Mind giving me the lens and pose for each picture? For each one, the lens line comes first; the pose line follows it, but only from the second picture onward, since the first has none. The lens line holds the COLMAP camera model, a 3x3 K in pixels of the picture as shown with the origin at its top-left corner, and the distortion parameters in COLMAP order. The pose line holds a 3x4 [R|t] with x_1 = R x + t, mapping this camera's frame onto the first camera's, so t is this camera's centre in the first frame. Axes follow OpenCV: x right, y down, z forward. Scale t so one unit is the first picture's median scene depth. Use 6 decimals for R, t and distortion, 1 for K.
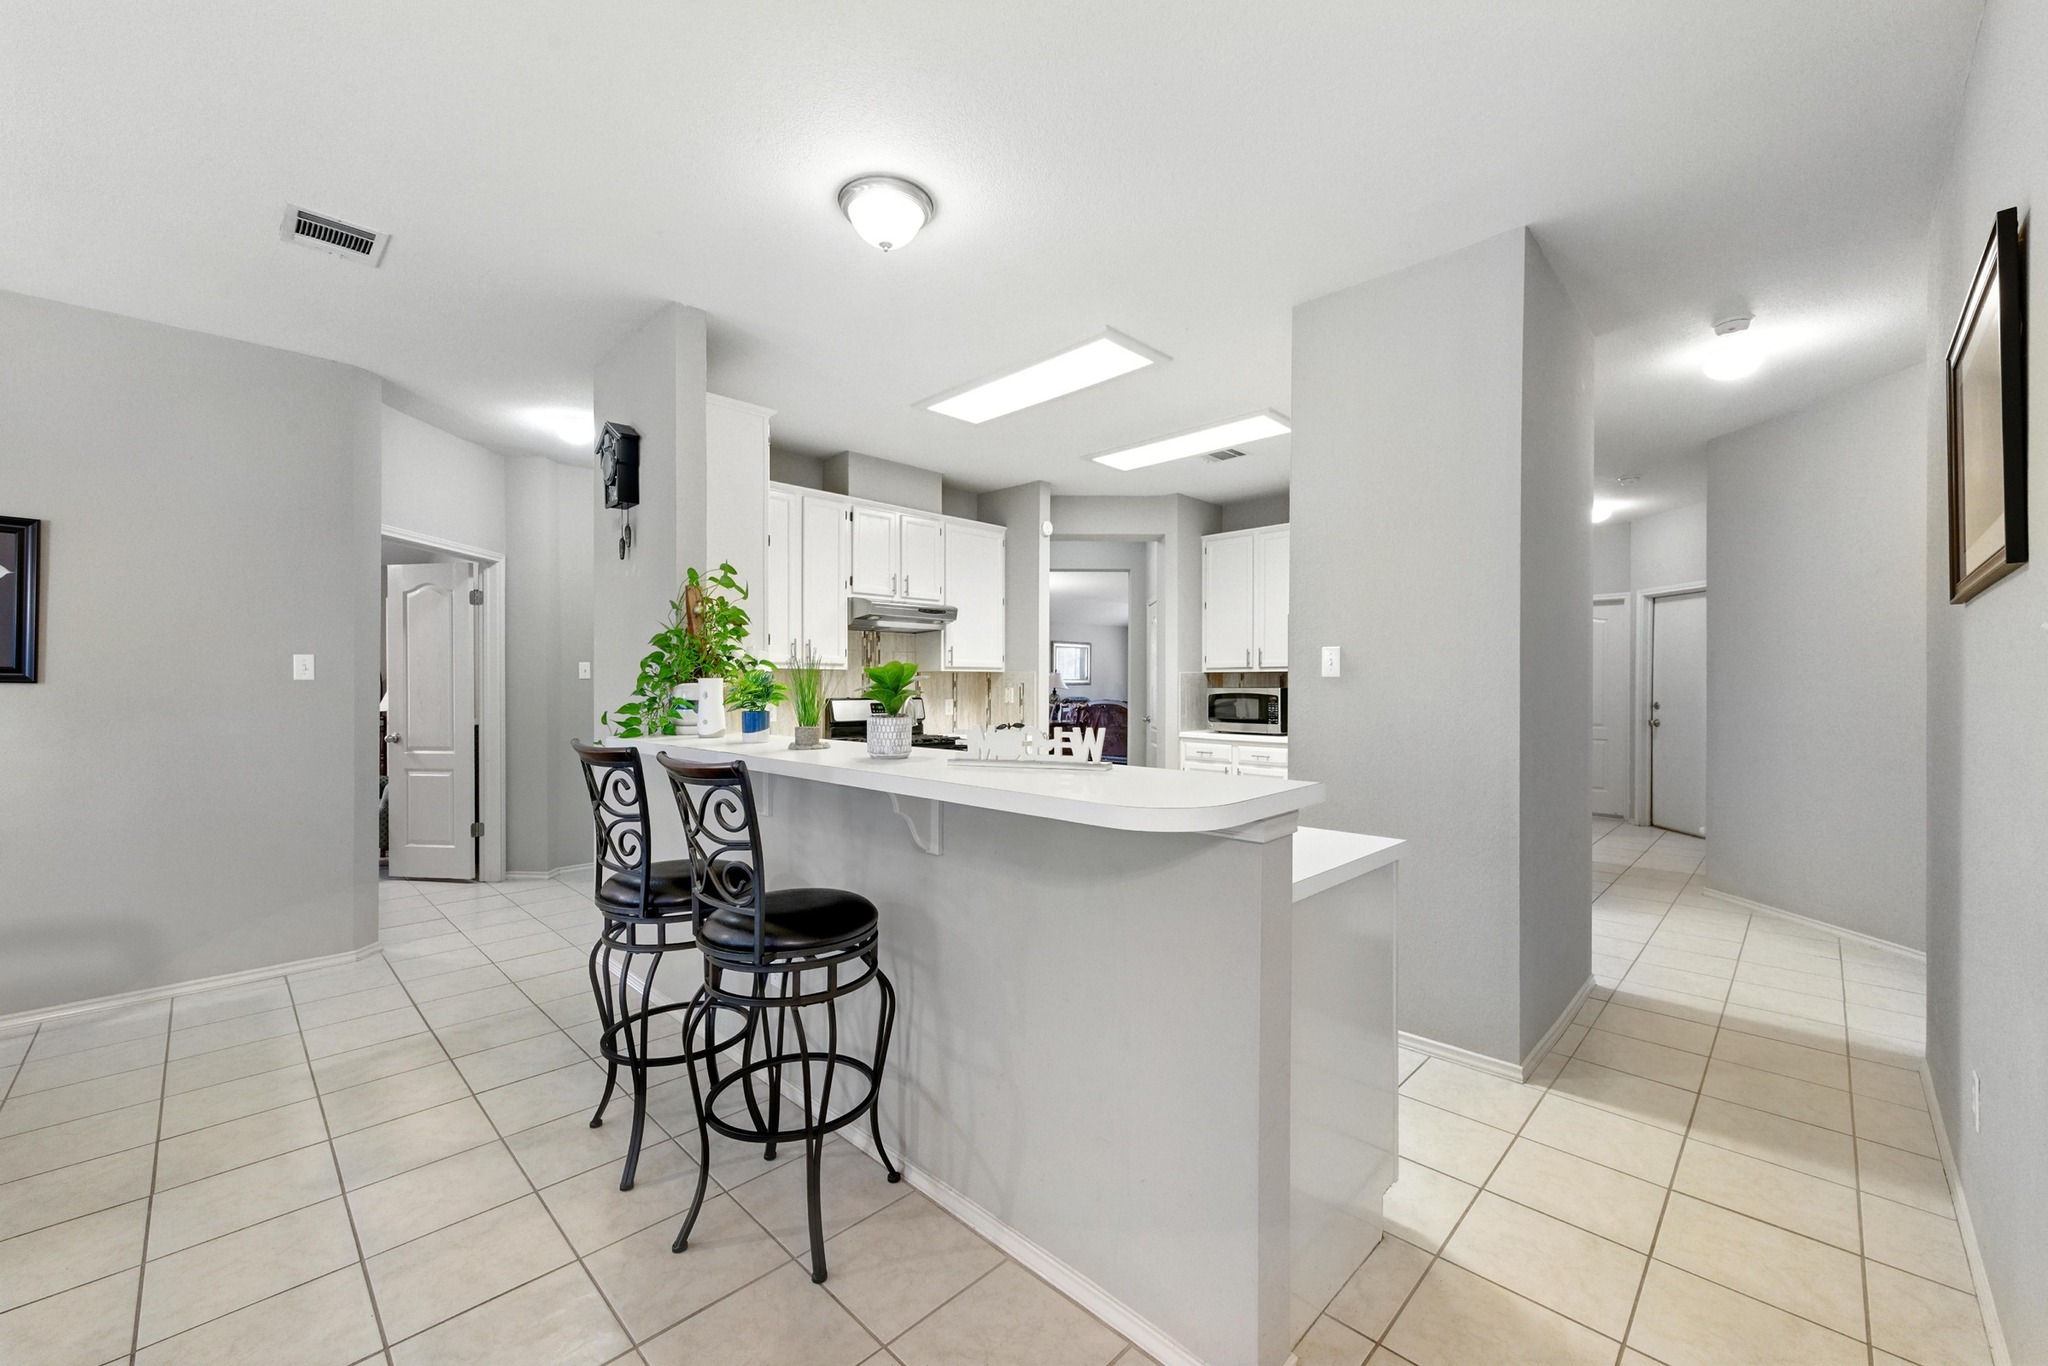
lens RADIAL K [[810.6, 0, 1018.9], [0, 810.6, 689.2], [0, 0, 1]] dist [0.004381, -0.000450]
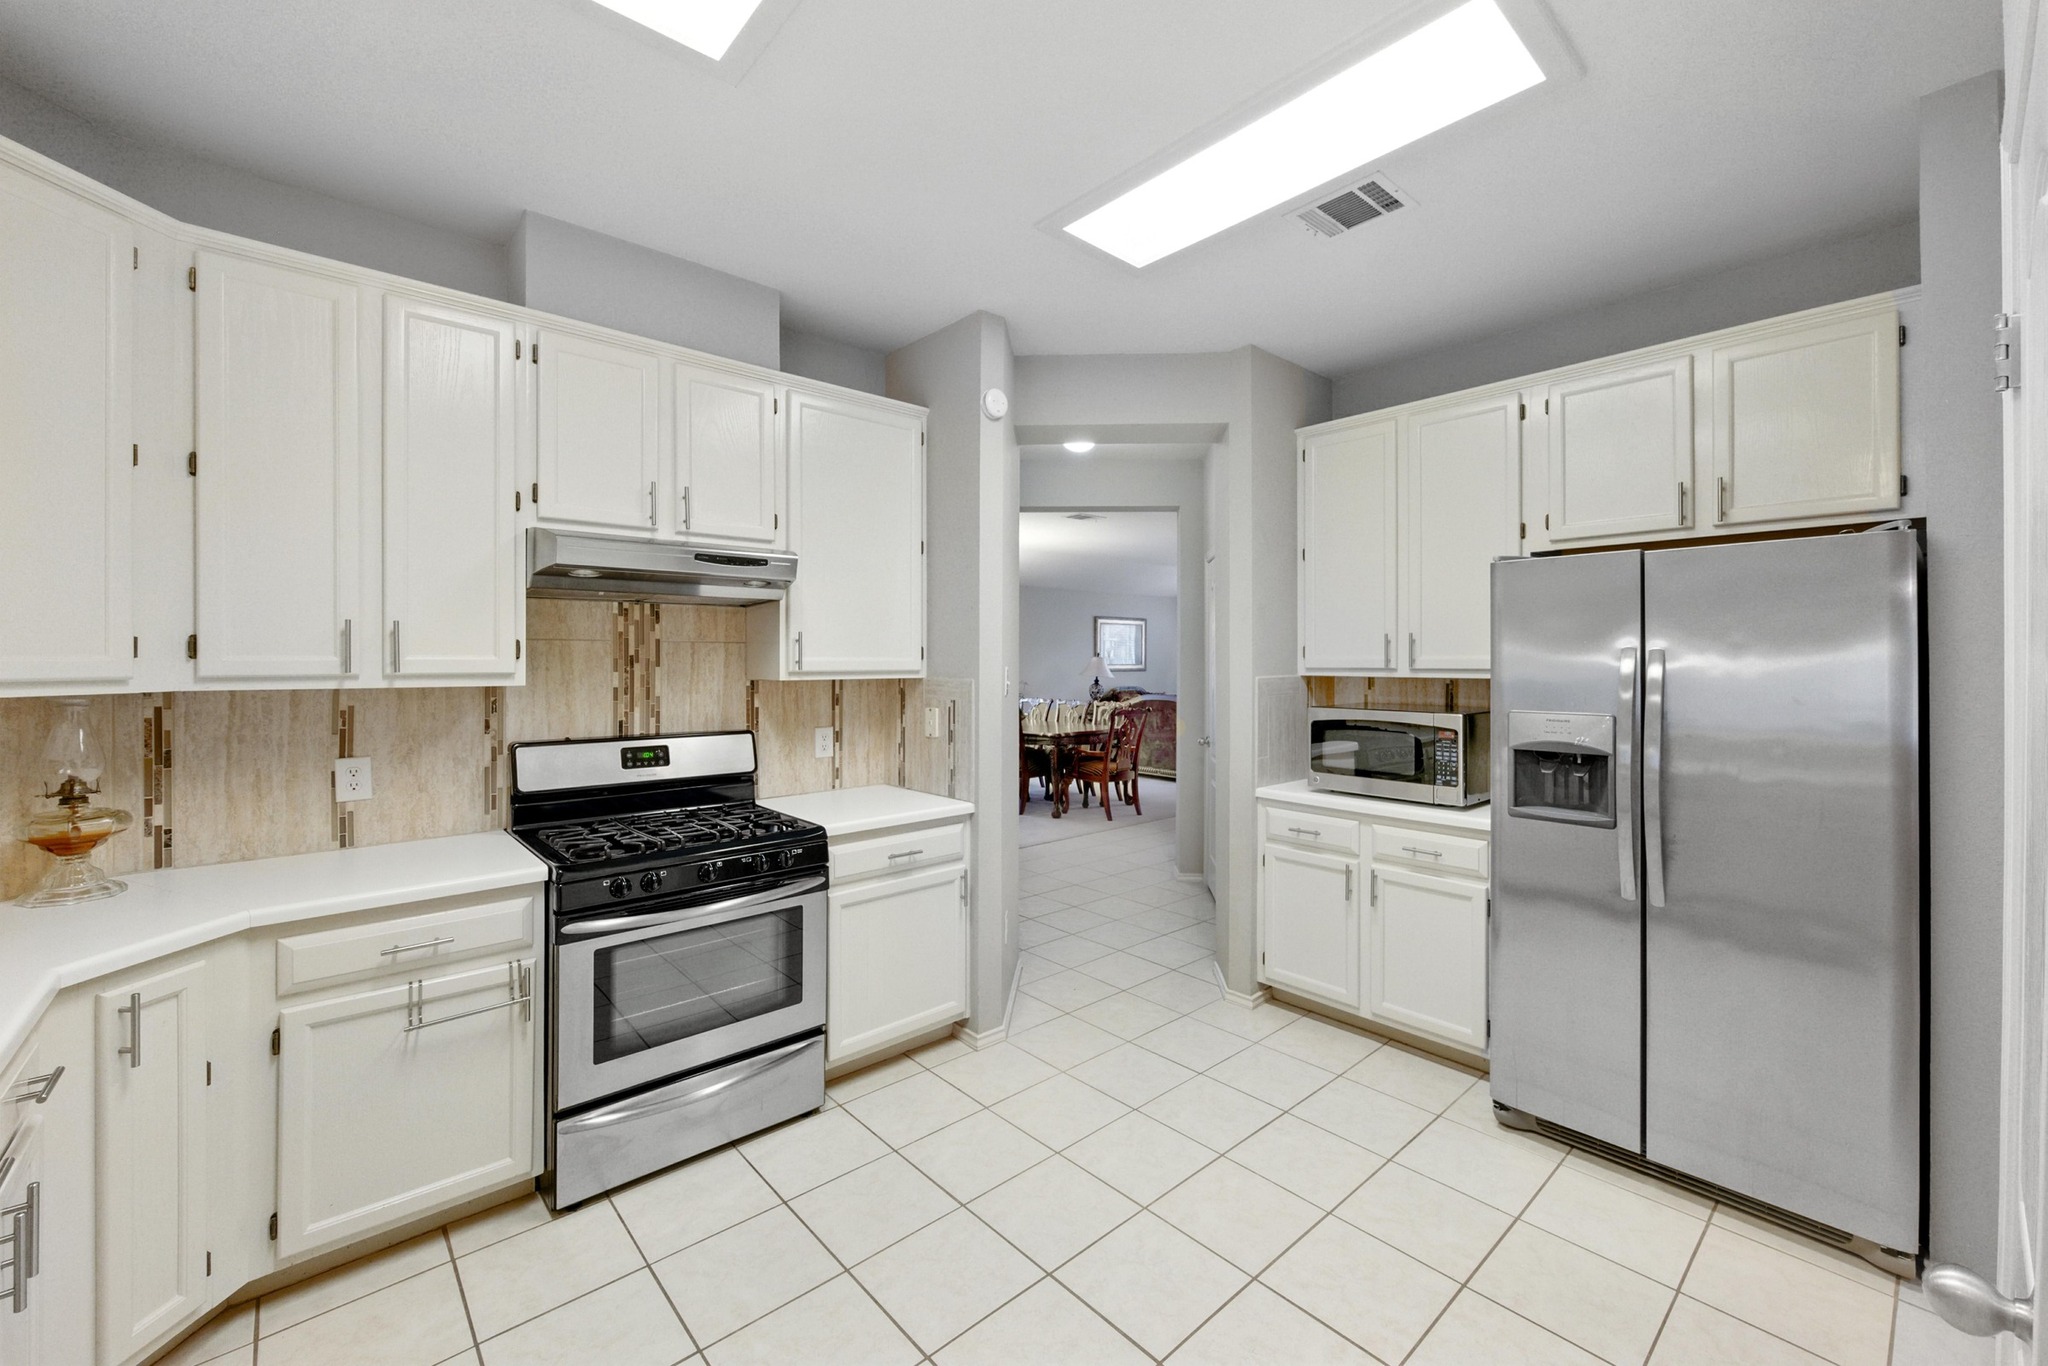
lens RADIAL K [[810.6, 0, 1071.3], [0, 810.6, 660.3], [0, 0, 1]] dist [0.004381, -0.000450]
pose [[0.999199, -0.002802, -0.039924, 0.102746], [0.002576, 0.999980, -0.005713, -0.030619], [0.039939, 0.005605, 0.999186, 0.483135]]
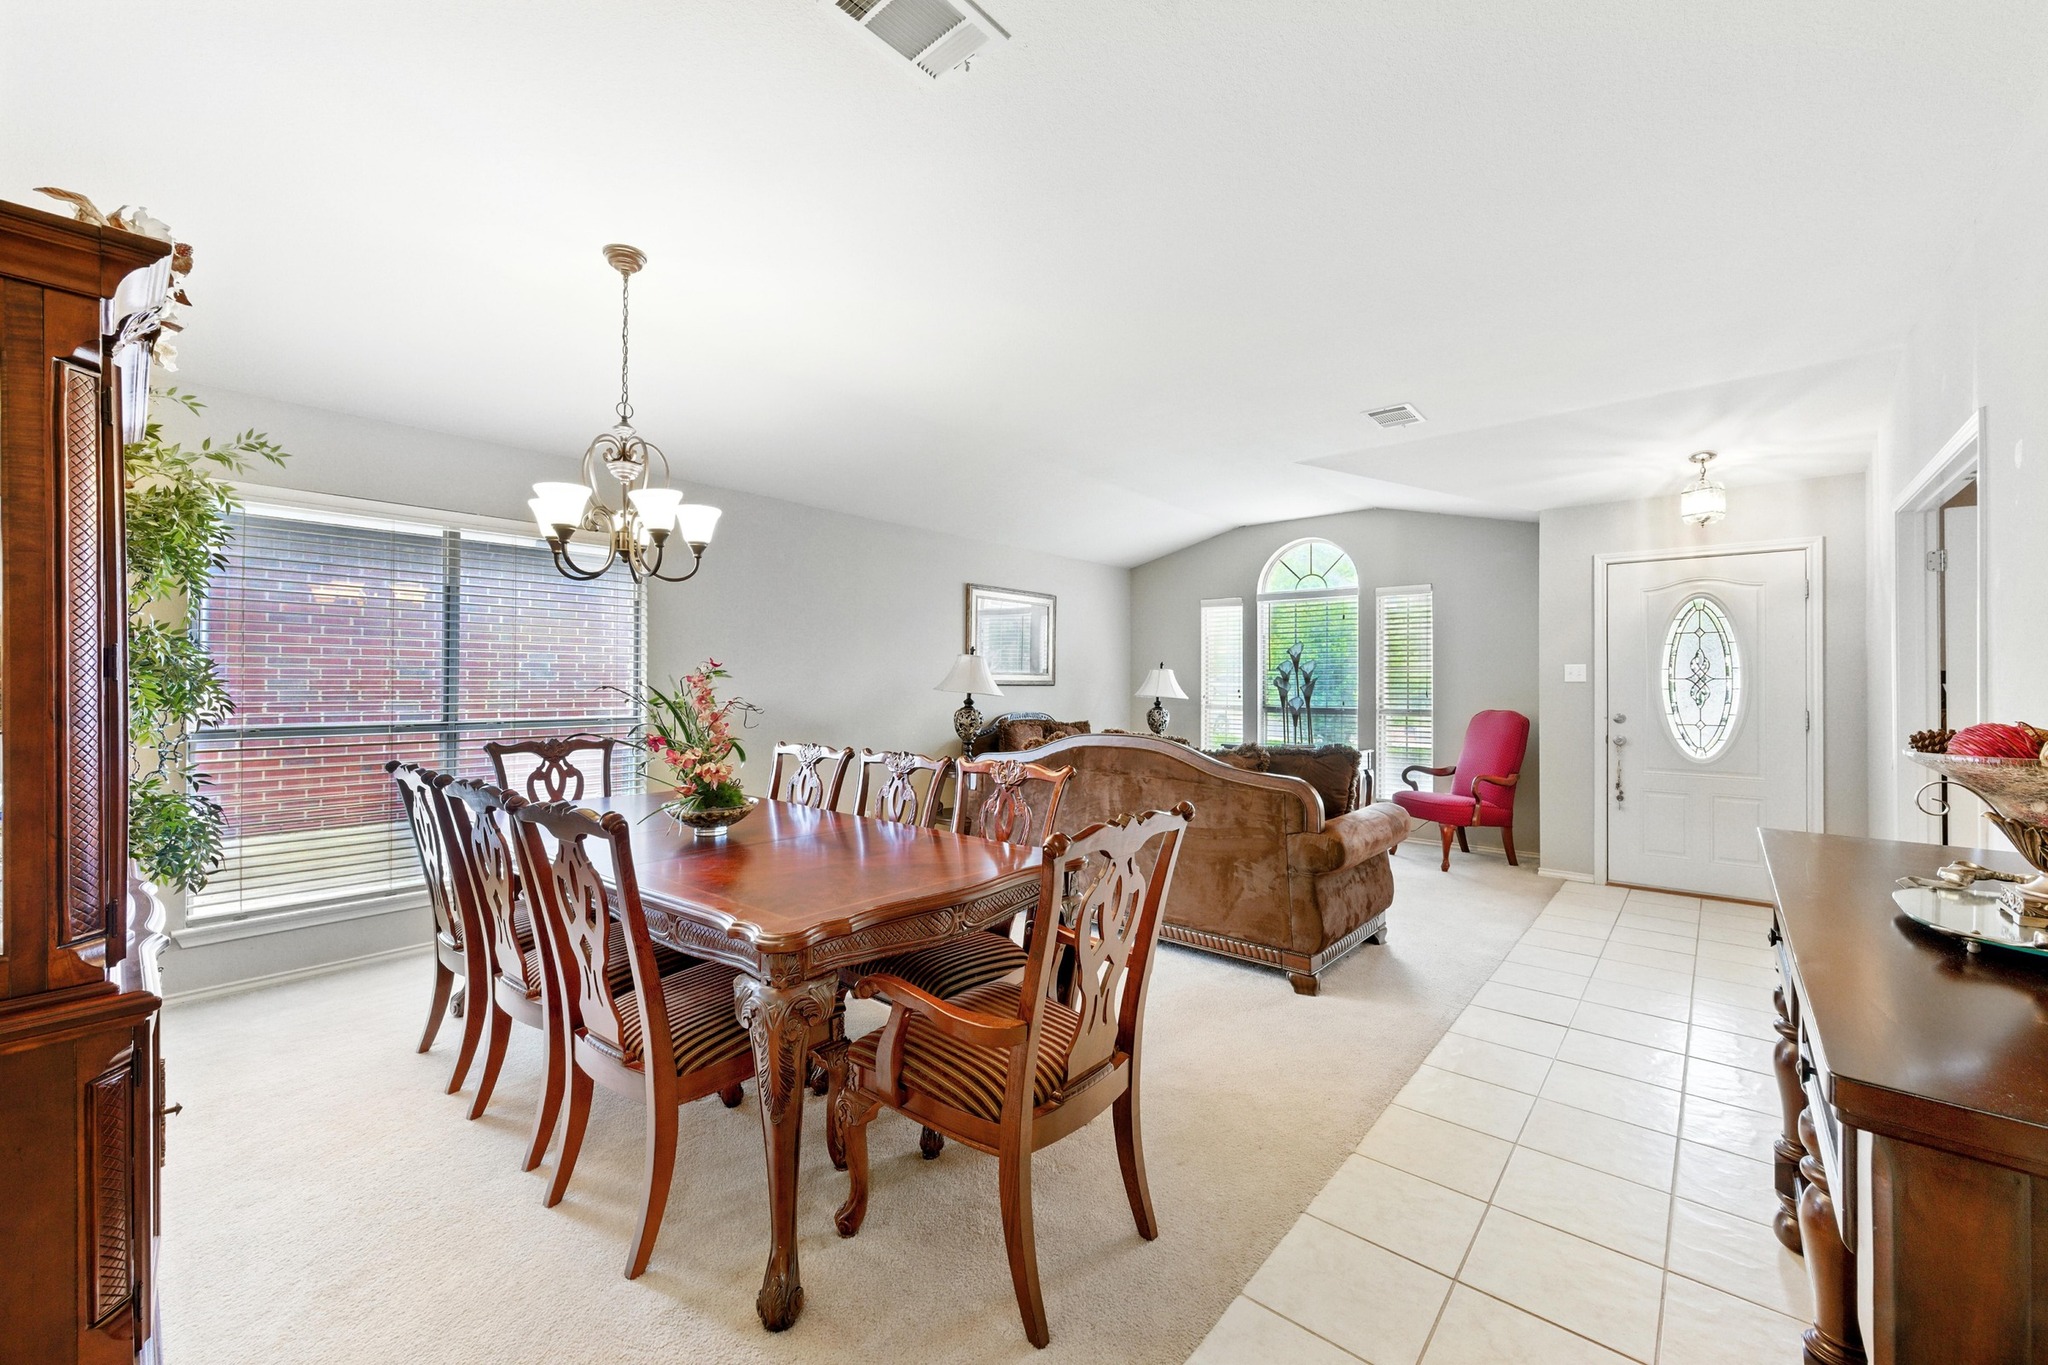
lens RADIAL K [[810.6, 0, 1023.0], [0, 810.6, 685.7], [0, 0, 1]] dist [0.004381, -0.000450]
pose [[0.998136, 0.008026, 0.060500, 0.090206], [-0.007929, 0.999967, -0.001841, -0.007823], [-0.060513, 0.001358, 0.998166, 1.560776]]
